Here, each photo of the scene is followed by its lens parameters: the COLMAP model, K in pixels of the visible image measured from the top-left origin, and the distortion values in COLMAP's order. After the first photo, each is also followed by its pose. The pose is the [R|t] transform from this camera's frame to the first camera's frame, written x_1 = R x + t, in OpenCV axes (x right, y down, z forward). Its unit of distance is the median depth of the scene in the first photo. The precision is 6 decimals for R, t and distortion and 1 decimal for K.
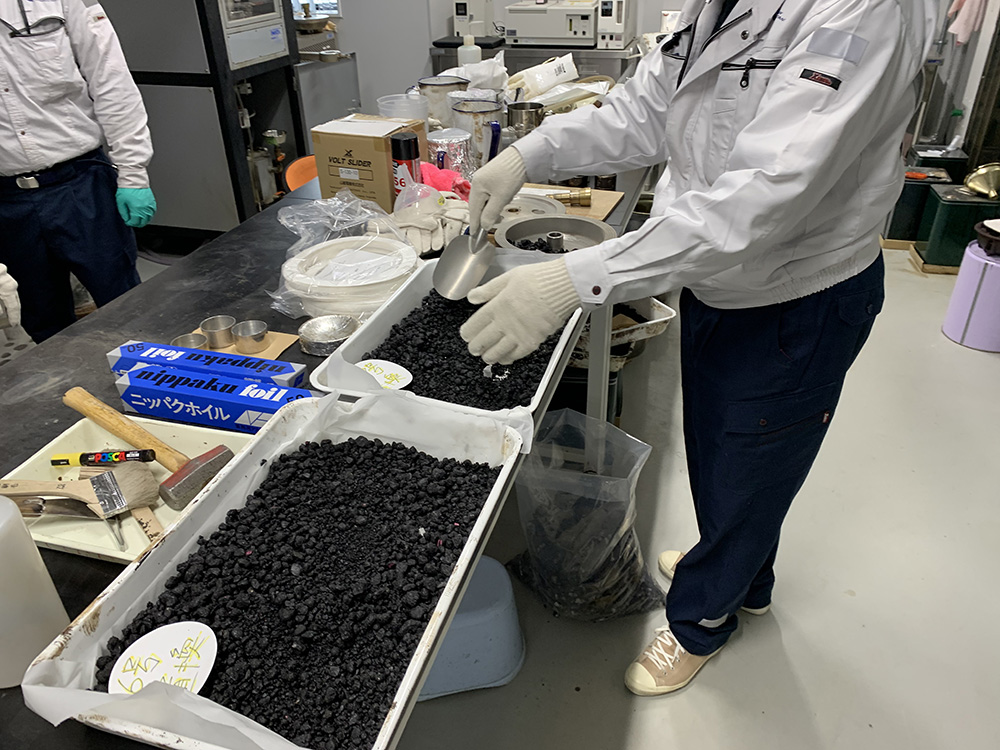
lens RADIAL K [[772.1, 0, 500.0], [0, 772.1, 375.0], [0, 0, 1]] dist [-0.006718, -0.004372]
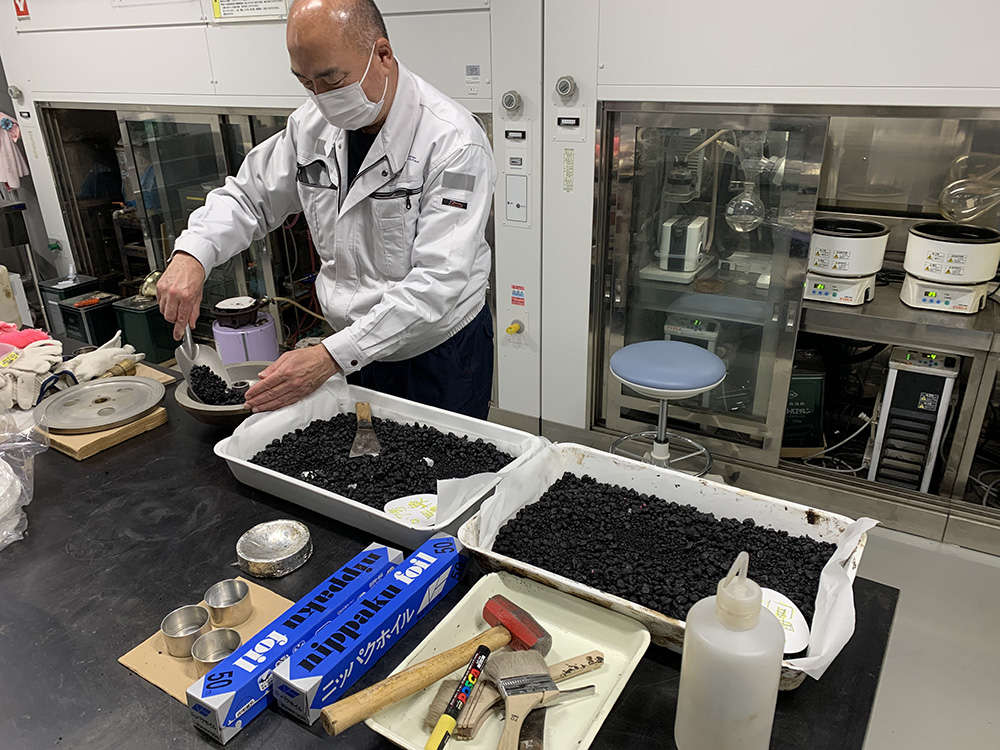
lens RADIAL K [[772.1, 0, 500.0], [0, 772.1, 375.0], [0, 0, 1]] dist [-0.006718, -0.004372]
pose [[0.274679, -0.380479, 0.883056, -0.942703], [0.517135, 0.832704, 0.197927, -0.286861], [-0.810631, 0.402293, 0.425485, 0.357551]]
